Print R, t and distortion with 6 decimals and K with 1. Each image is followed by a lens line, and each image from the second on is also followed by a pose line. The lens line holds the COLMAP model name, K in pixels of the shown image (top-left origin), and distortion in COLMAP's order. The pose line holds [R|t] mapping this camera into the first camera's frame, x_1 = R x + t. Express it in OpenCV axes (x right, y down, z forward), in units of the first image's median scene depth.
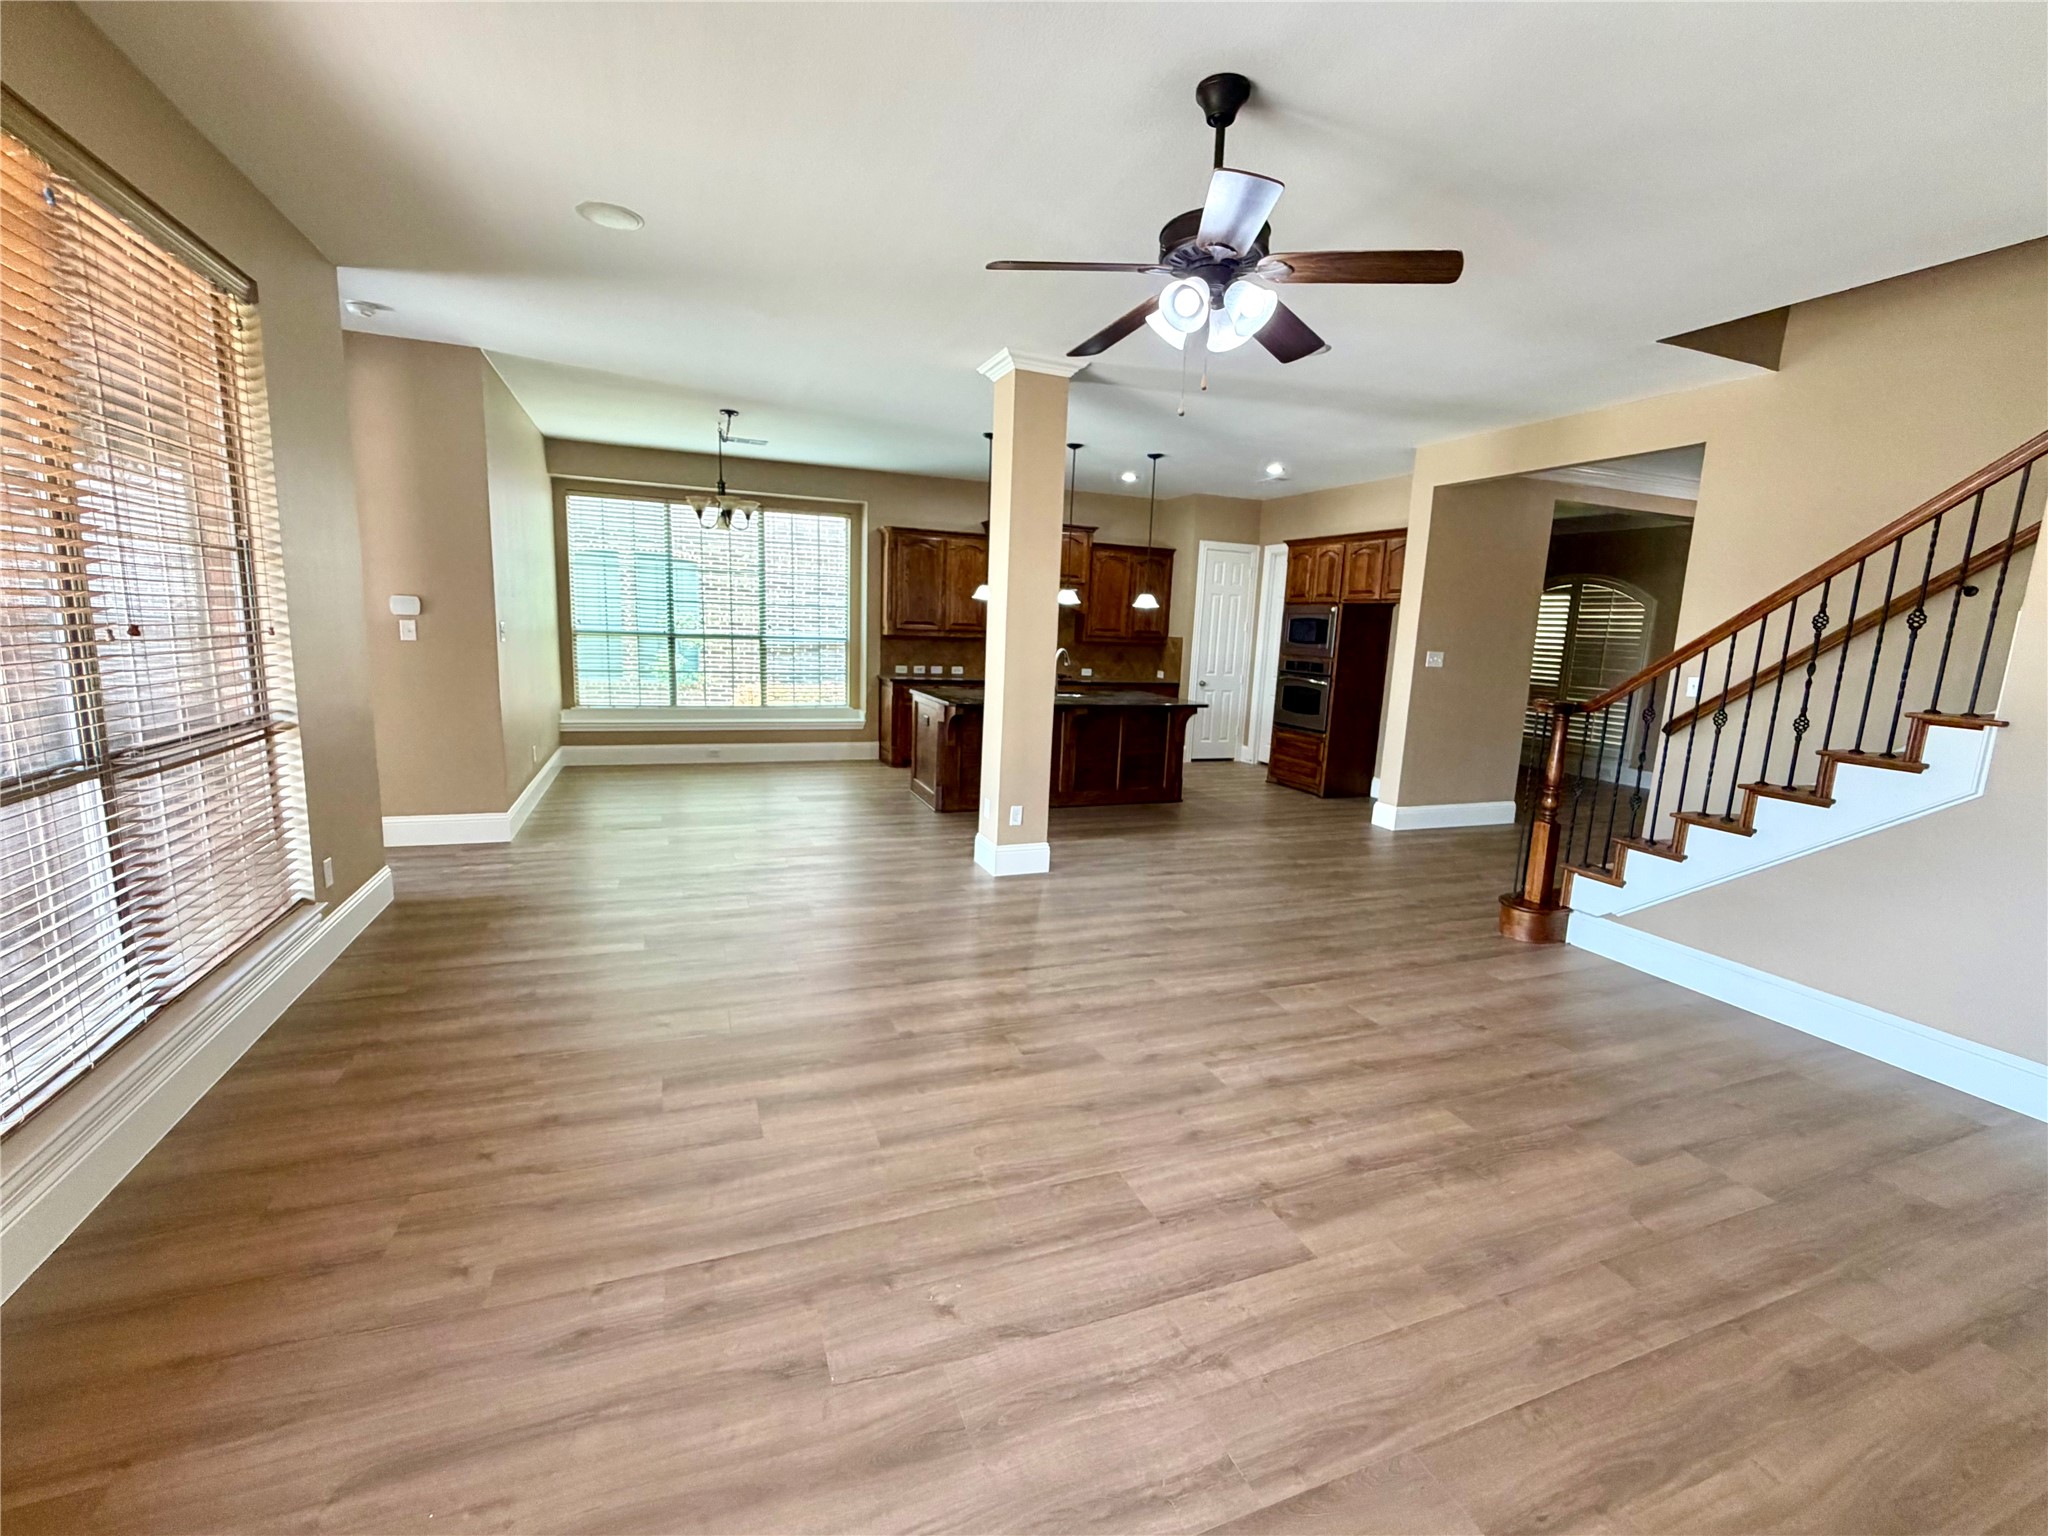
lens RADIAL K [[864.8, 0, 1024.0], [0, 864.8, 768.0], [0, 0, 1]] dist [0.000066, 0.000262]
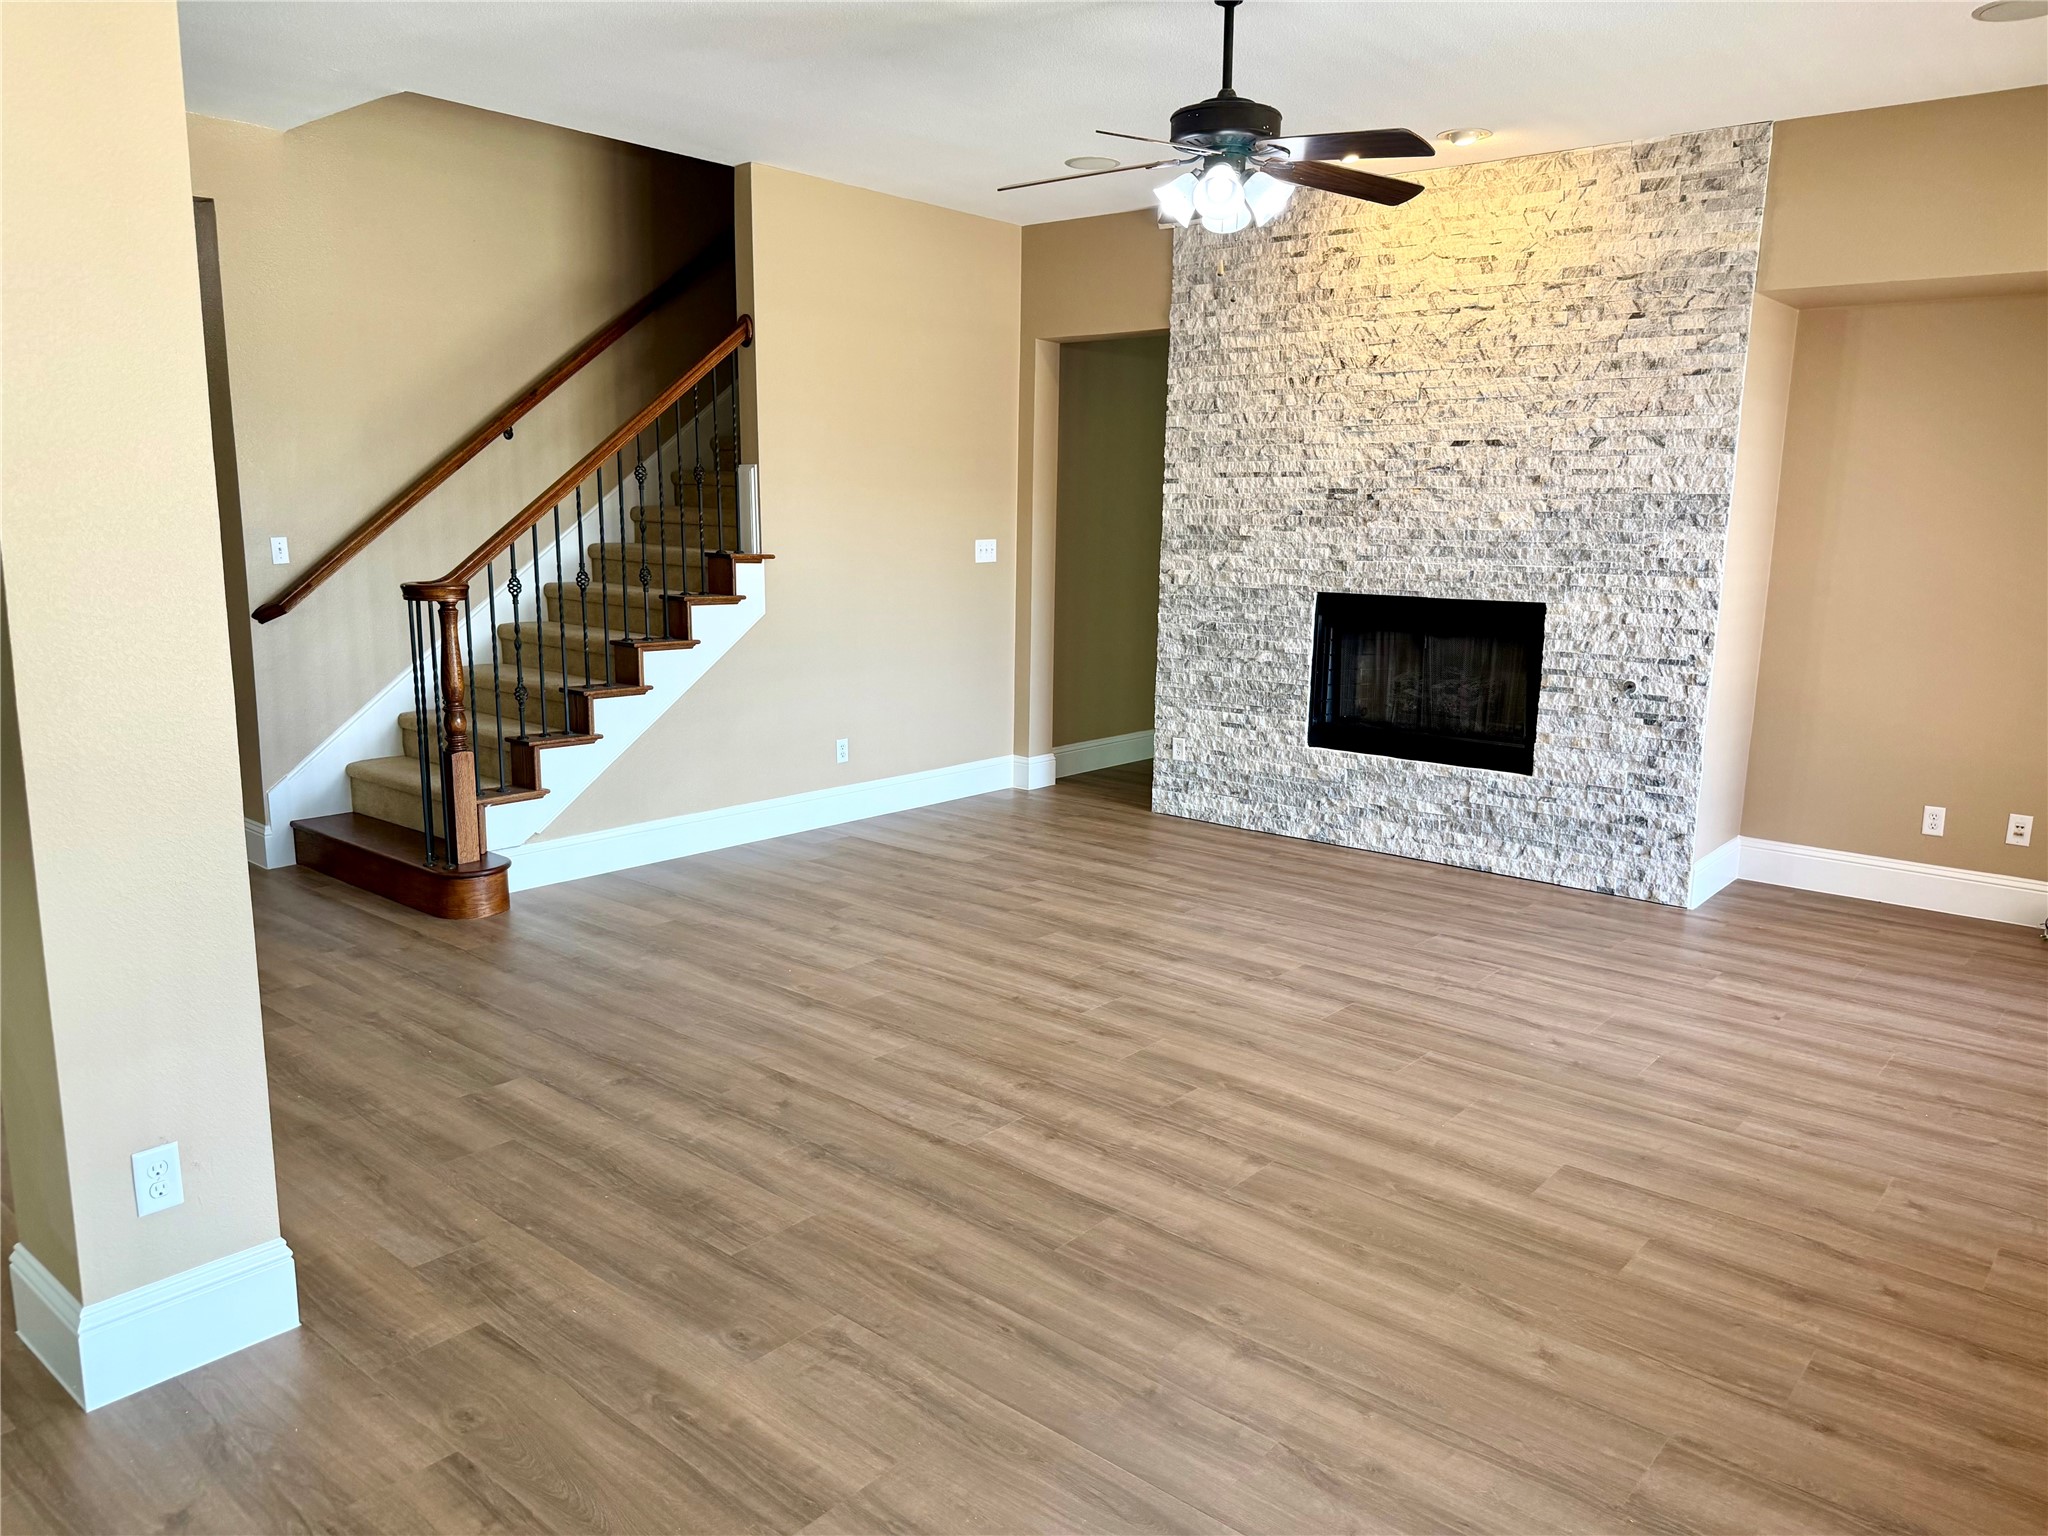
lens RADIAL K [[1434.2, 0, 1026.2], [0, 1434.2, 776.1], [0, 0, 1]] dist [0.119204, -0.210569]
pose [[-0.465621, -0.211684, 0.859294, -1.107613], [0.114539, 0.948390, 0.295698, -0.370842], [-0.877541, 0.236106, -0.417344, 1.826965]]
